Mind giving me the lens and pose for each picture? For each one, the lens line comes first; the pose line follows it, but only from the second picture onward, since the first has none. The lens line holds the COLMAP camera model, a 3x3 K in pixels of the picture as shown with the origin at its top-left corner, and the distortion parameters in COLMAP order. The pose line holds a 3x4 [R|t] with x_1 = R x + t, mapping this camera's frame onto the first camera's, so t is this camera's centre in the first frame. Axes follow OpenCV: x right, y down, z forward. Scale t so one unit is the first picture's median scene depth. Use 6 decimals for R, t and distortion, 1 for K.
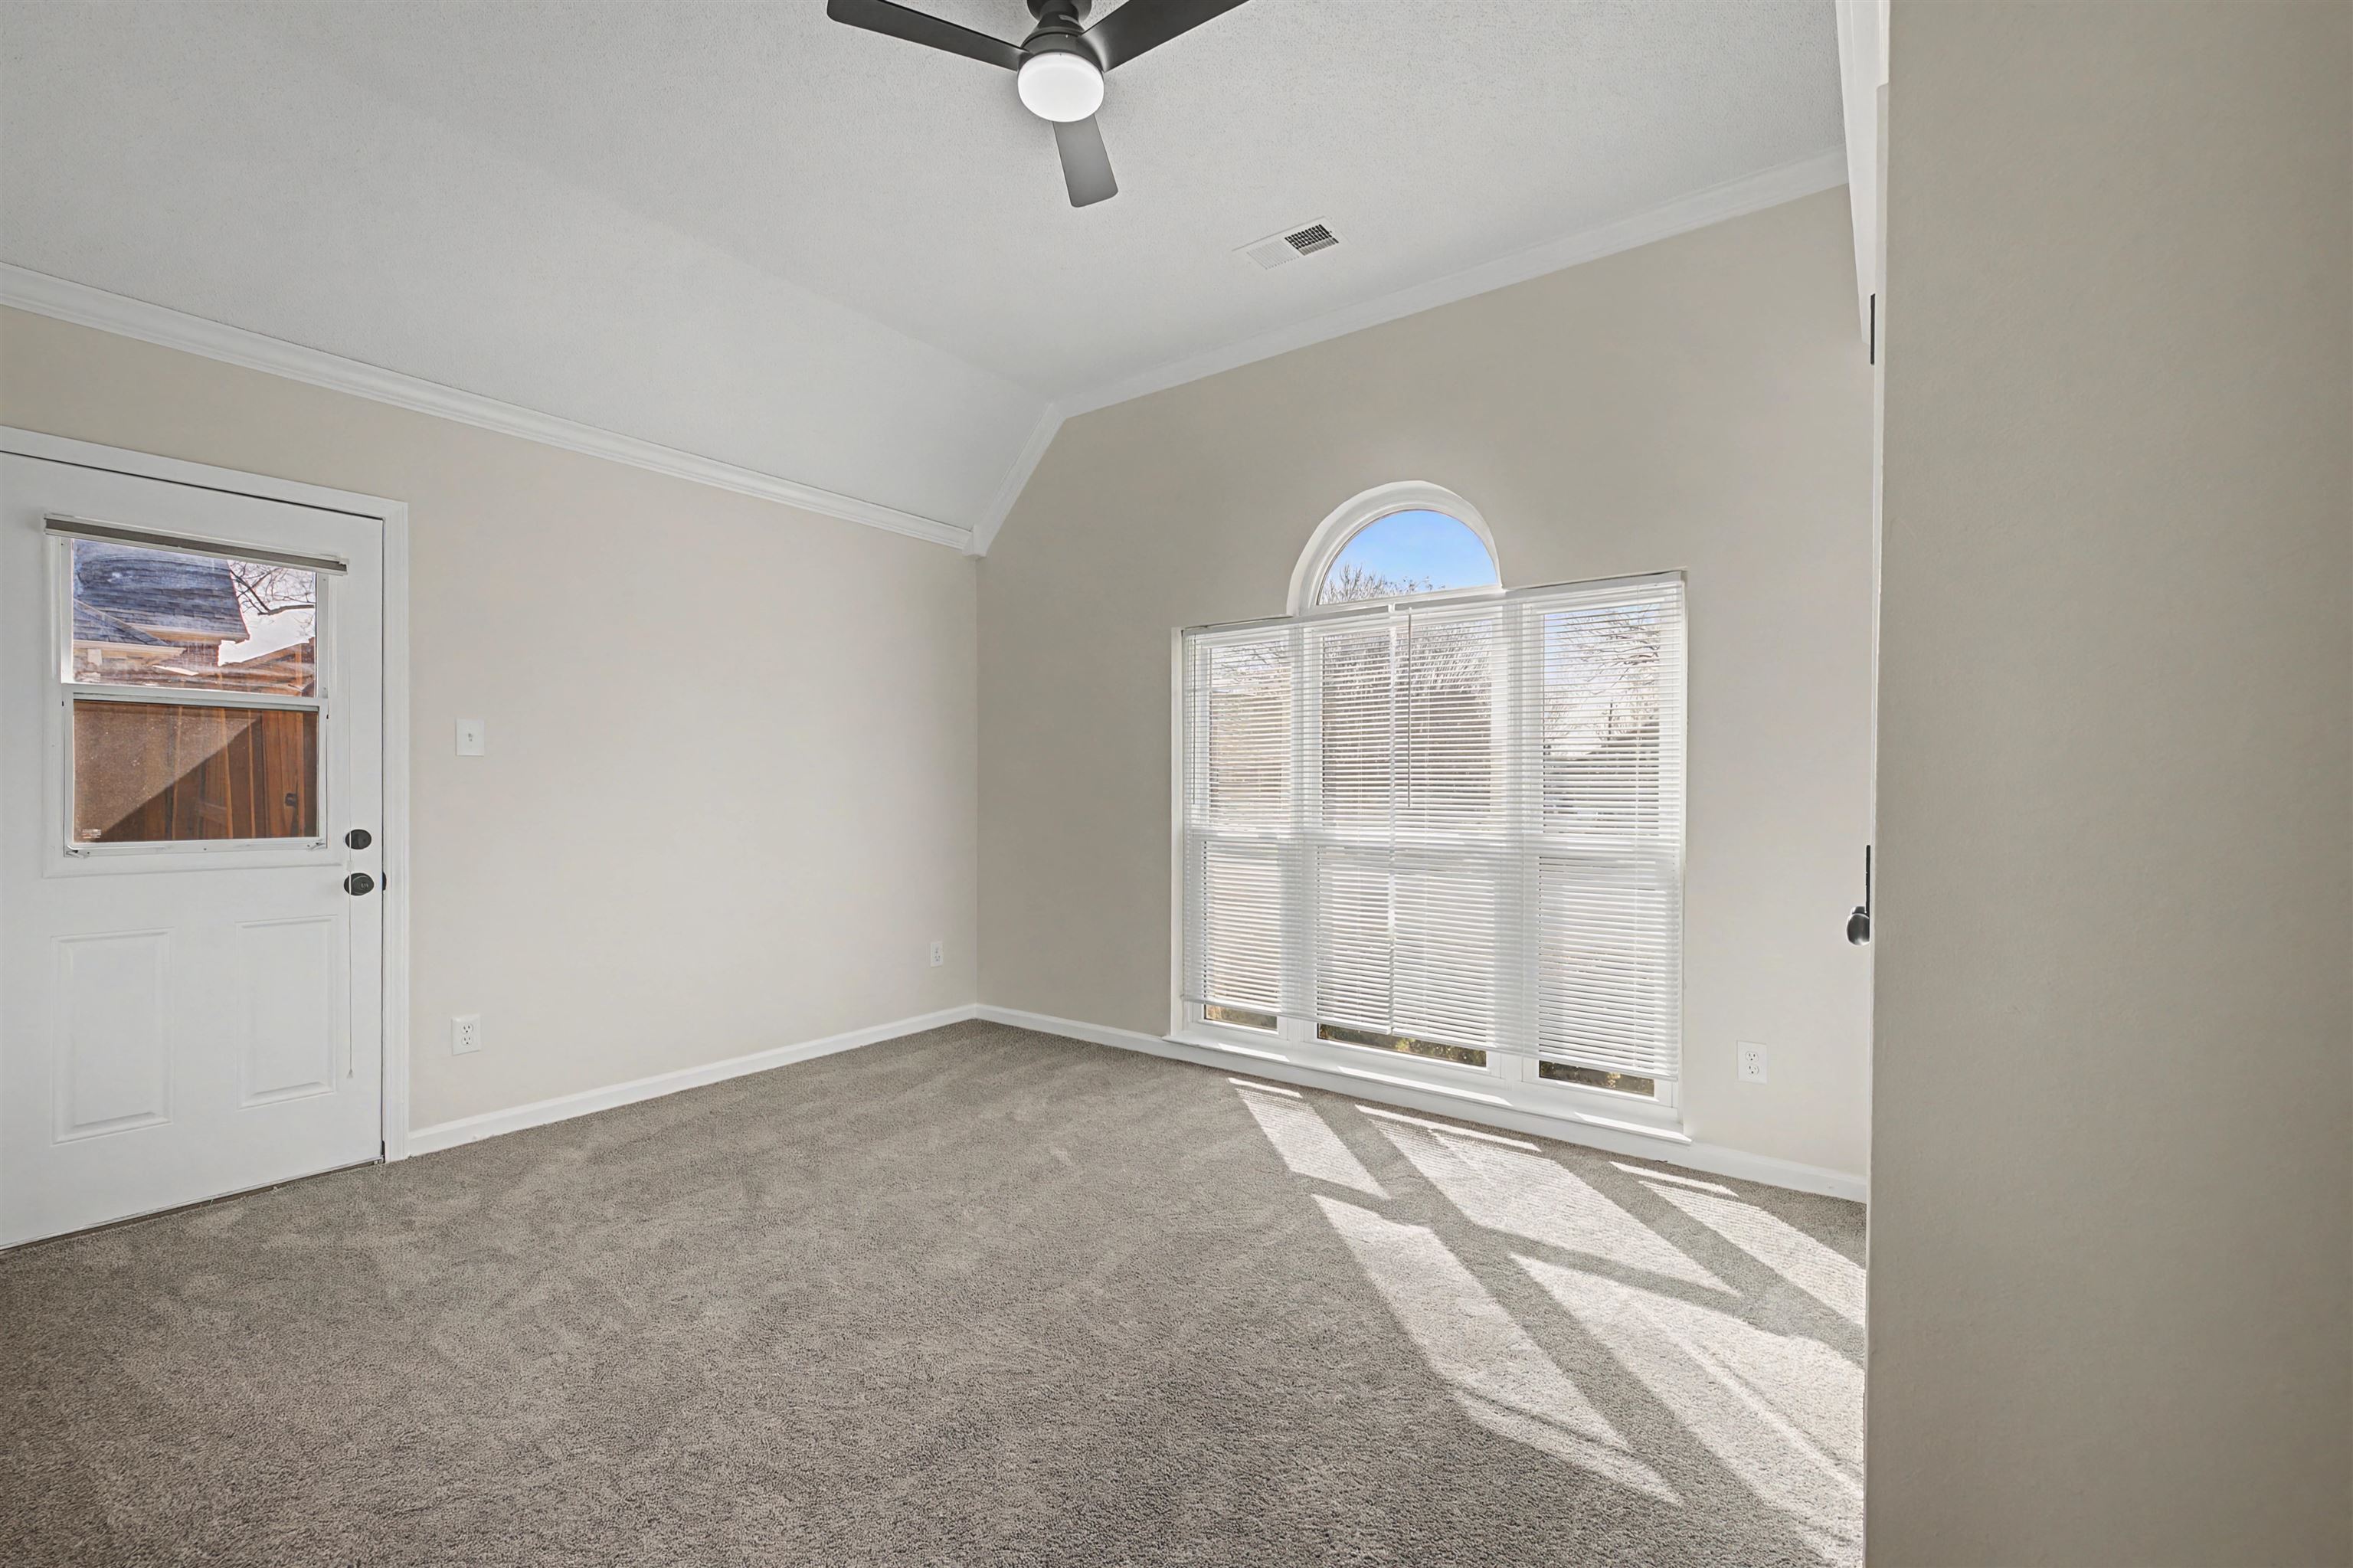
lens RADIAL K [[987.0, 0, 1172.0], [0, 987.0, 781.5], [0, 0, 1]] dist [0.002667, -0.001181]
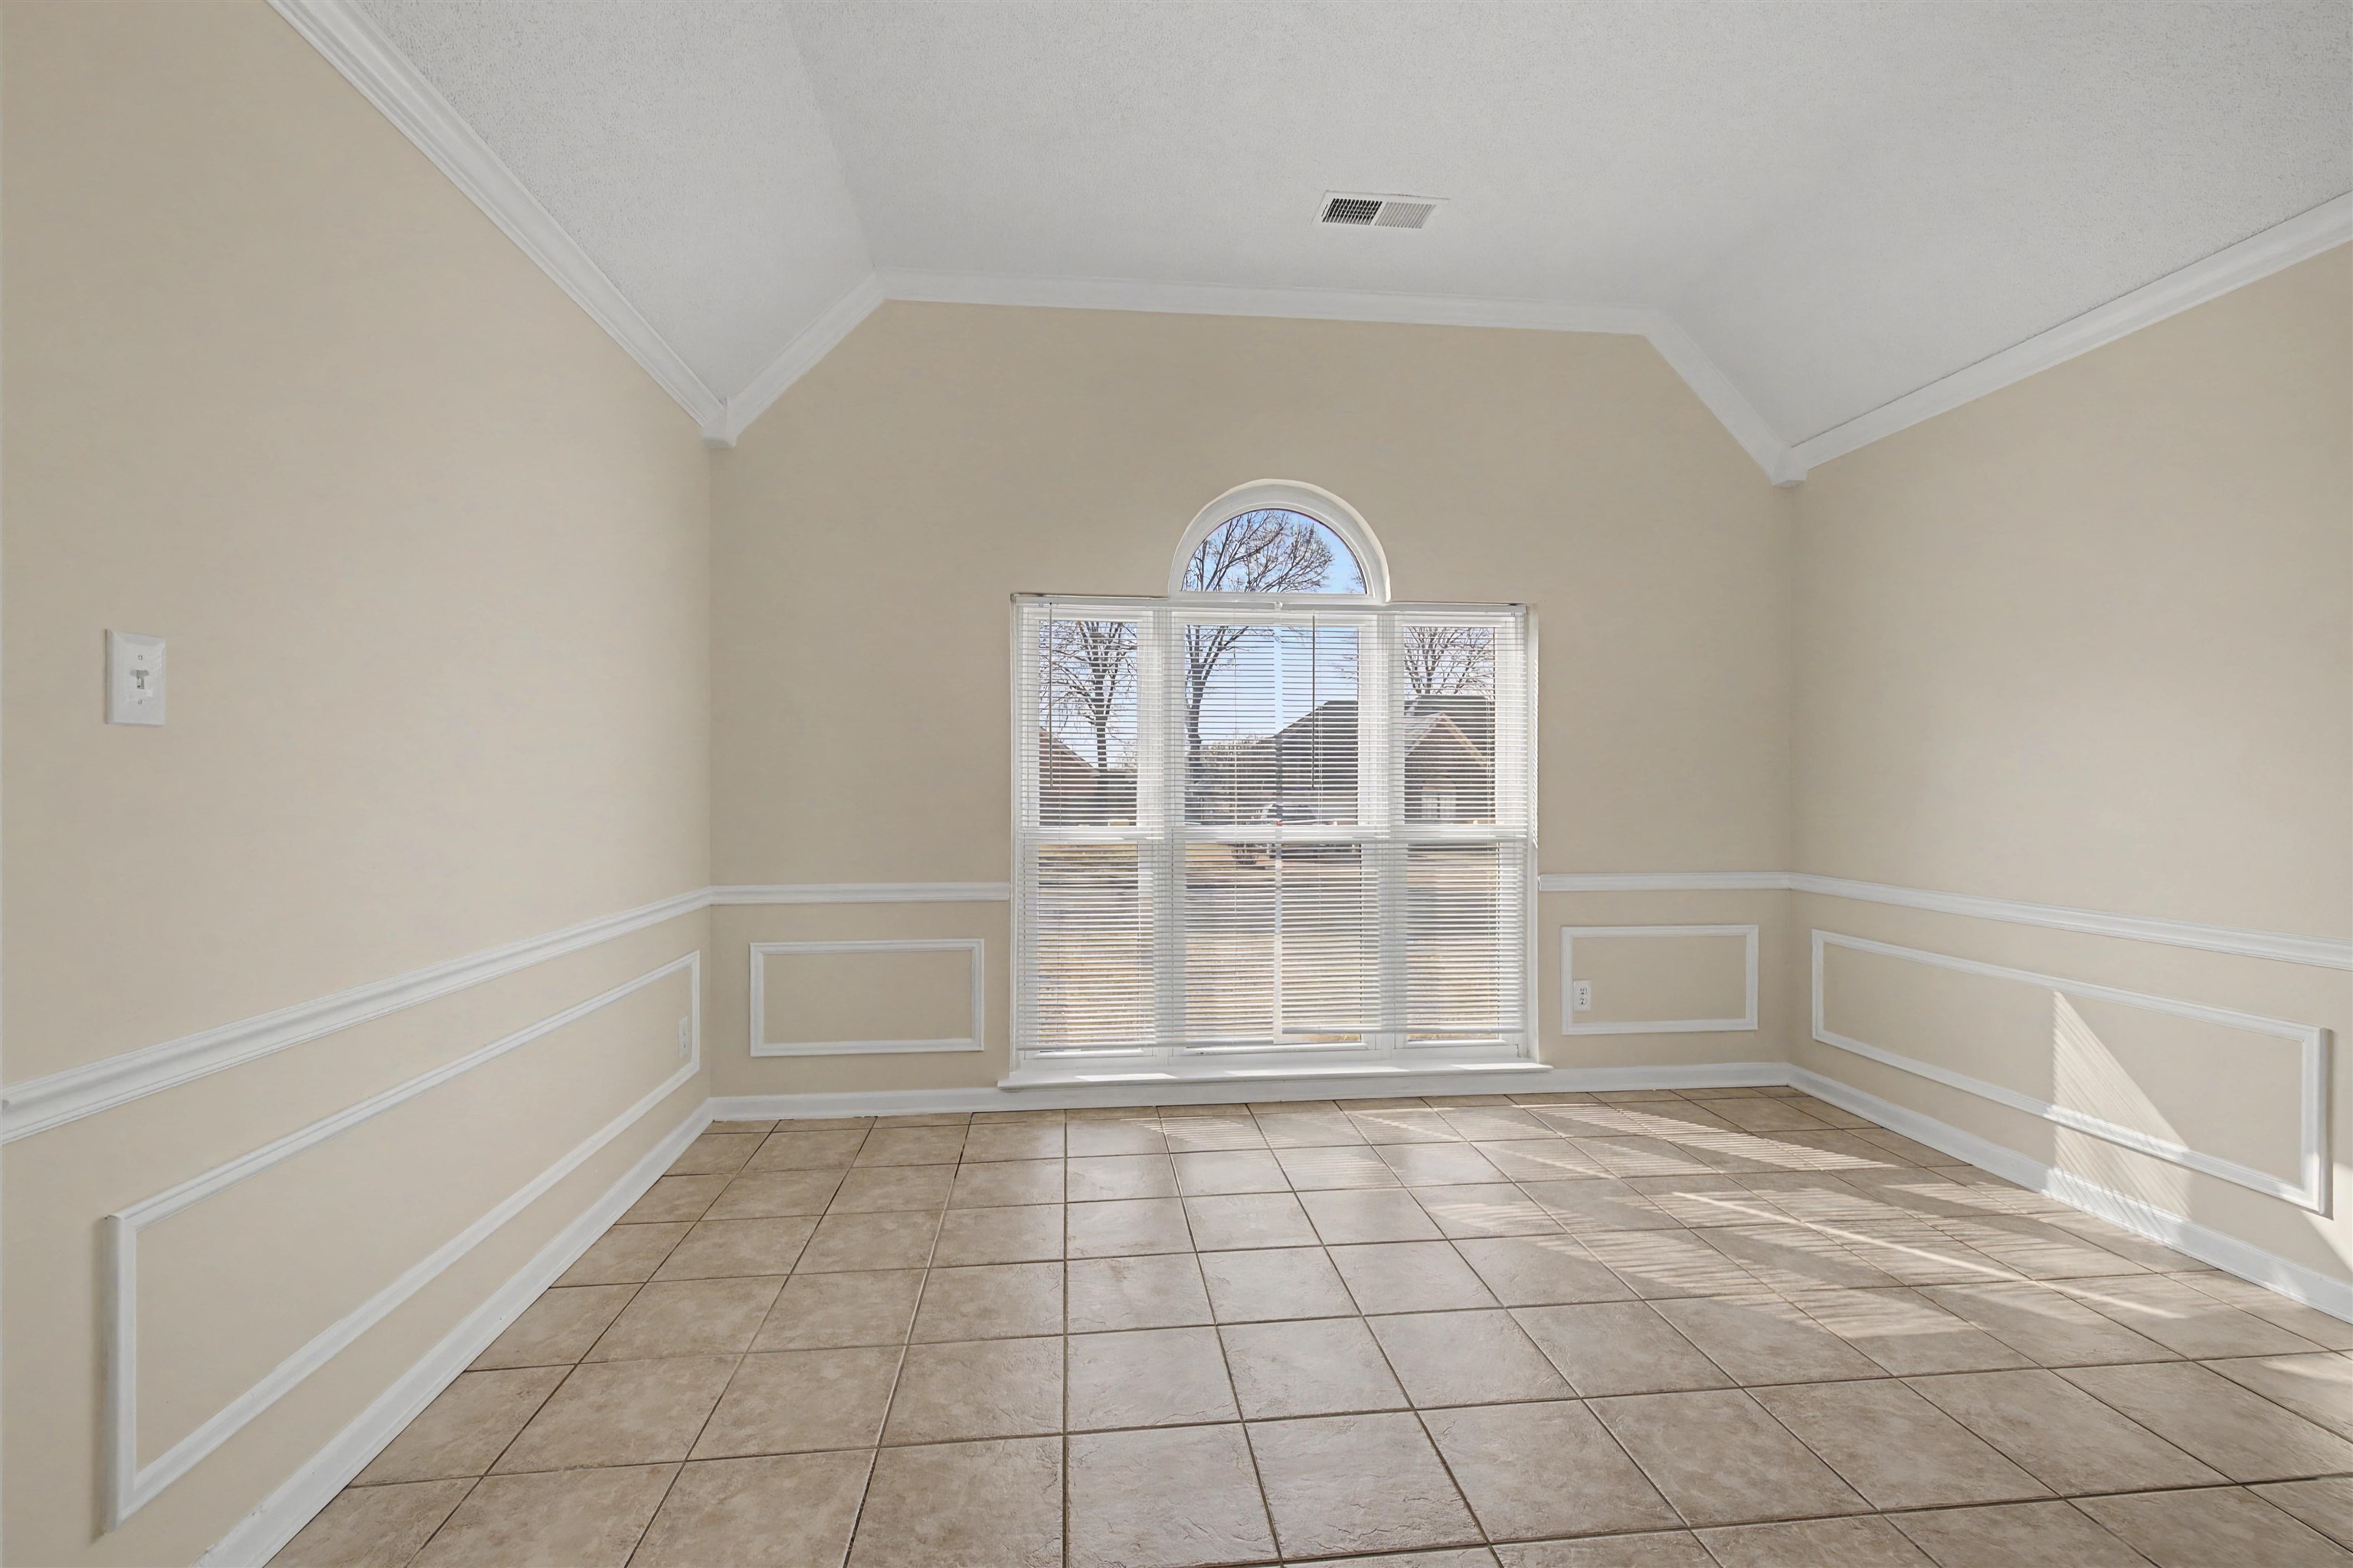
lens RADIAL K [[987.0, 0, 1178.5], [0, 987.0, 783.3], [0, 0, 1]] dist [0.002667, -0.001181]
pose [[0.736763, -0.011539, 0.676052, -0.602371], [0.006442, 0.999929, 0.010047, -0.003794], [-0.676120, -0.003047, 0.736785, 0.382650]]
